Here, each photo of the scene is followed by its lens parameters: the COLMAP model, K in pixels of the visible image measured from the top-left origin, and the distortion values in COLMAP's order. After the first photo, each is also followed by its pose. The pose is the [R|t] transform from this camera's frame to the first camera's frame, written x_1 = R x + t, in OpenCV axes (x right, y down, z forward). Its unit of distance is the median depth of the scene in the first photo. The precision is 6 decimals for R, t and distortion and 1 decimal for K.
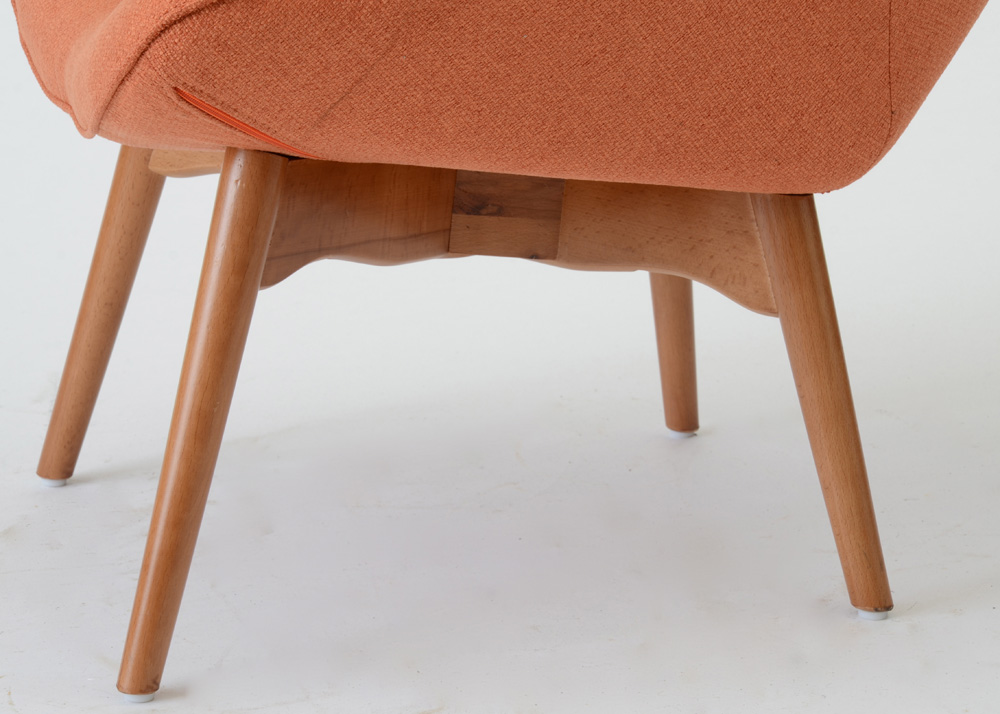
lens RADIAL K [[3661.8, 0, 497.3], [0, 3661.8, 357.0], [0, 0, 1]] dist [1.019093, 0.000000]
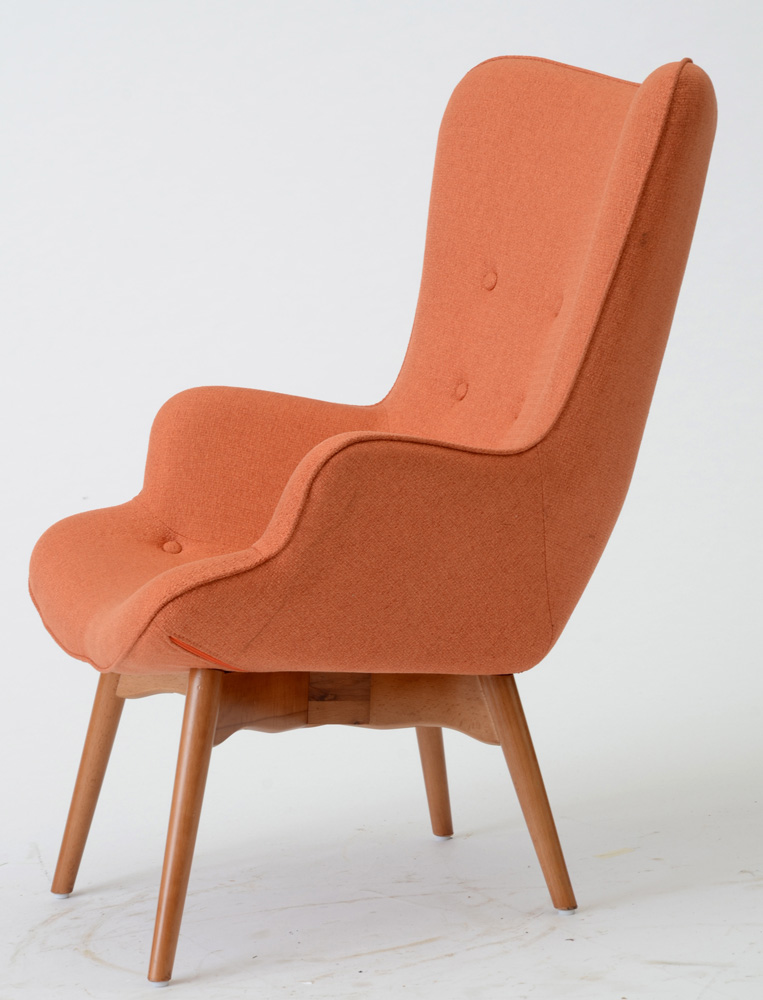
lens RADIAL K [[3930.7, 0, 384.3], [0, 3930.7, 500.4], [0, 0, 1]] dist [1.115521, 0.000000]
pose [[0.995511, -0.067954, 0.065875, -0.096139], [0.075322, 0.990305, -0.116713, 0.090265], [-0.057306, 0.121151, 0.990979, -0.890443]]
